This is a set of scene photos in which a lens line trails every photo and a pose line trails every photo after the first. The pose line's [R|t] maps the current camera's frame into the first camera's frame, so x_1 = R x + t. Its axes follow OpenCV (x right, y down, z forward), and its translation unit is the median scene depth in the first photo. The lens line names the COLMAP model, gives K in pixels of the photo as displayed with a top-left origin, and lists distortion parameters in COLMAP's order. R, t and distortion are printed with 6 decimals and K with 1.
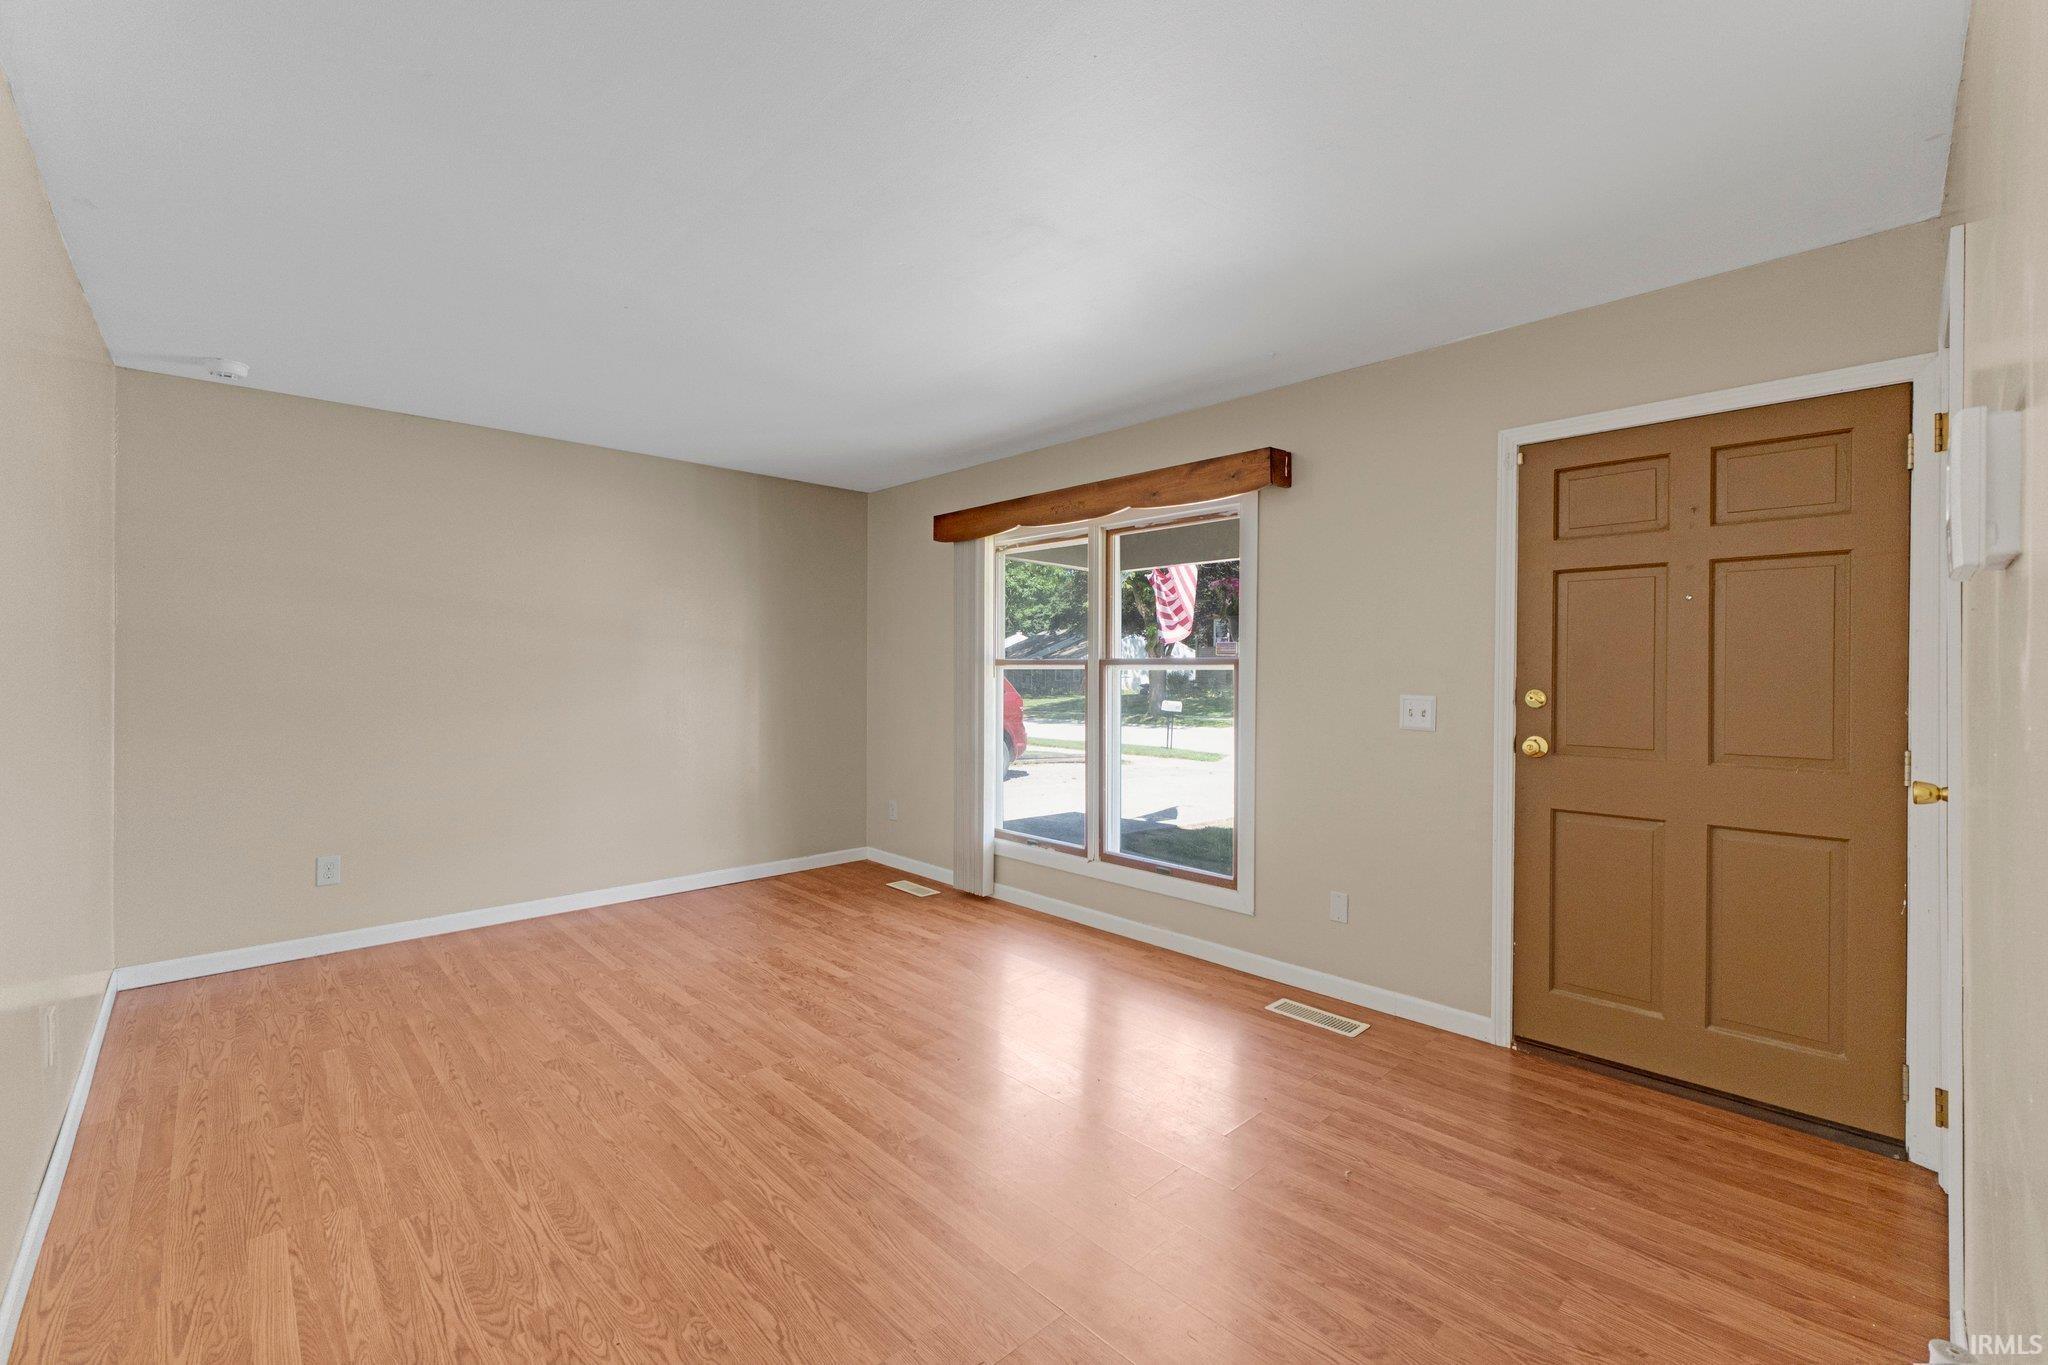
lens RADIAL K [[846.5, 0, 1020.5], [0, 846.5, 699.3], [0, 0, 1]] dist [-0.013235, 0.000607]
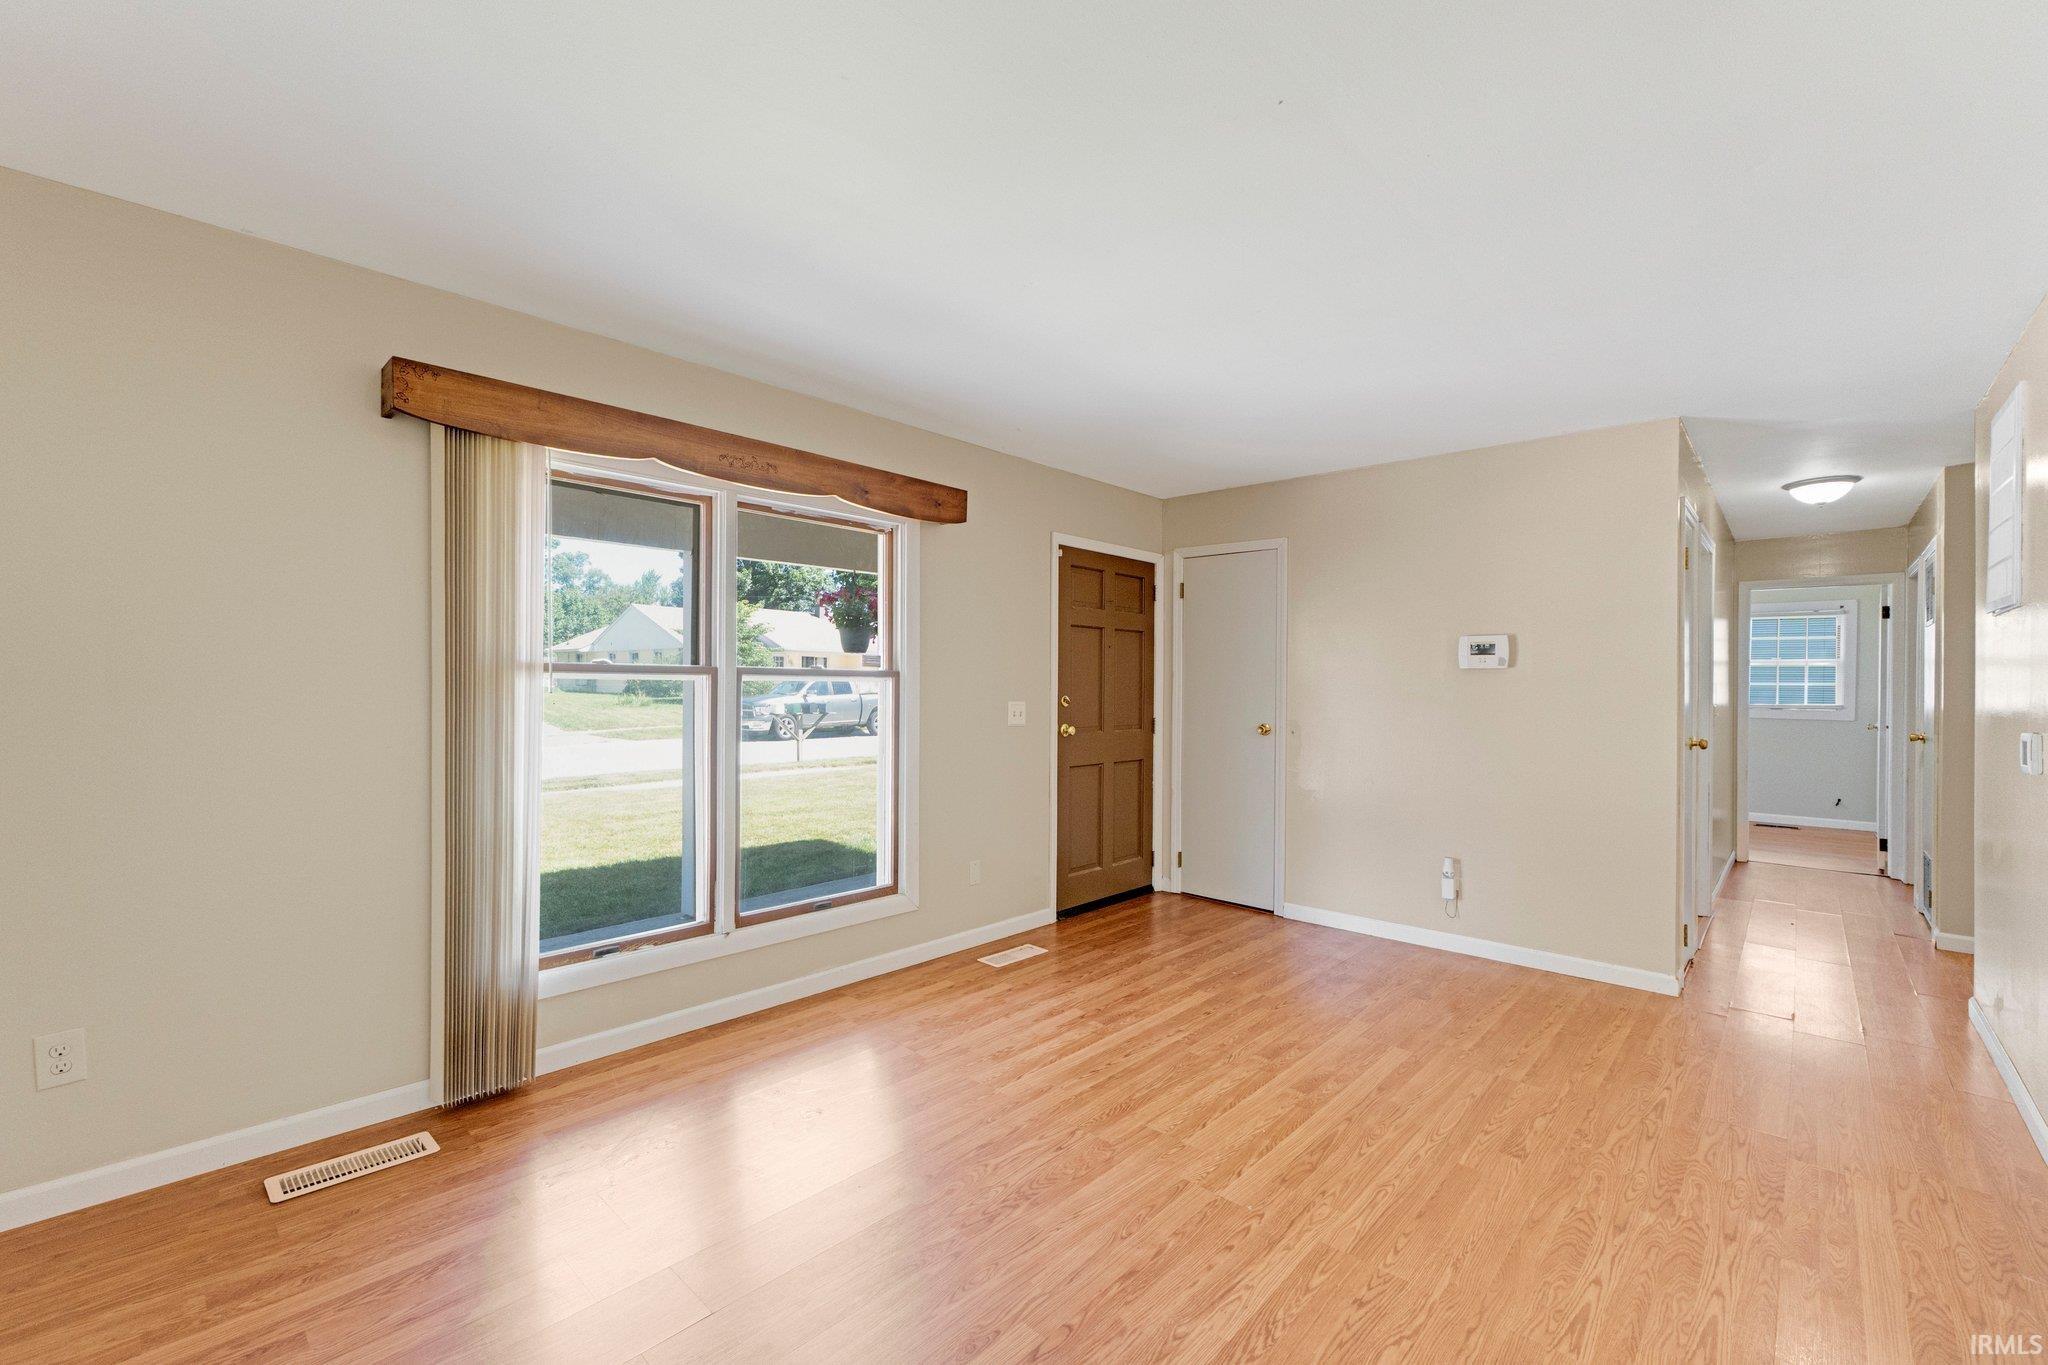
lens RADIAL K [[846.5, 0, 1019.6], [0, 846.5, 694.2], [0, 0, 1]] dist [-0.013235, 0.000607]
pose [[-0.049563, -0.016985, 0.998627, -0.899218], [0.022335, 0.999587, 0.018110, -0.040249], [-0.998521, 0.023202, -0.049163, 1.022994]]
